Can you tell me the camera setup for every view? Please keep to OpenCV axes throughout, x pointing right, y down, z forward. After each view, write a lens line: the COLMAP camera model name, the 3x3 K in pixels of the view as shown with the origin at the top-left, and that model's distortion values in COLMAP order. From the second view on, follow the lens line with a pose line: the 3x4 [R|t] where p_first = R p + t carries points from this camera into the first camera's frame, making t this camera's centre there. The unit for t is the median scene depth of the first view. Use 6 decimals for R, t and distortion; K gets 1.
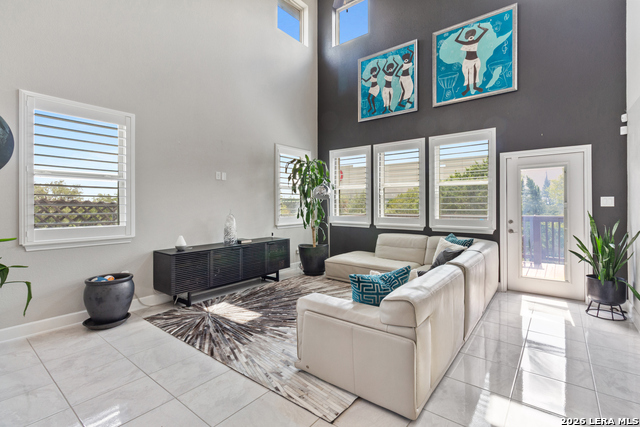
lens RADIAL K [[301.8, 0, 321.2], [0, 301.8, 210.0], [0, 0, 1]] dist [0.002988, 0.000149]
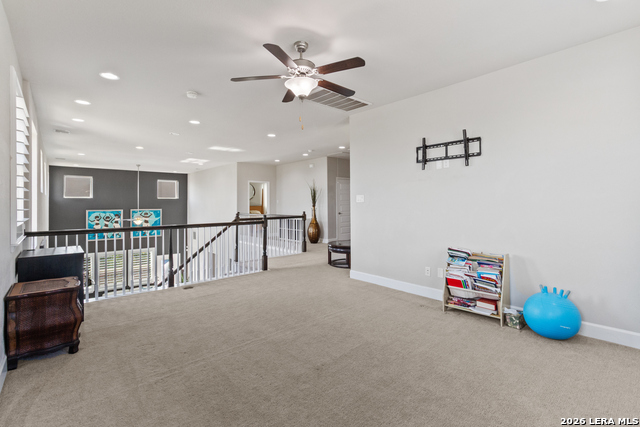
lens RADIAL K [[301.8, 0, 321.8], [0, 301.8, 210.3], [0, 0, 1]] dist [0.002988, 0.000149]
pose [[0.184291, -0.013365, 0.982781, -1.645525], [0.012053, 0.999863, 0.011337, -0.544049], [-0.982798, 0.009756, 0.184426, -0.924098]]
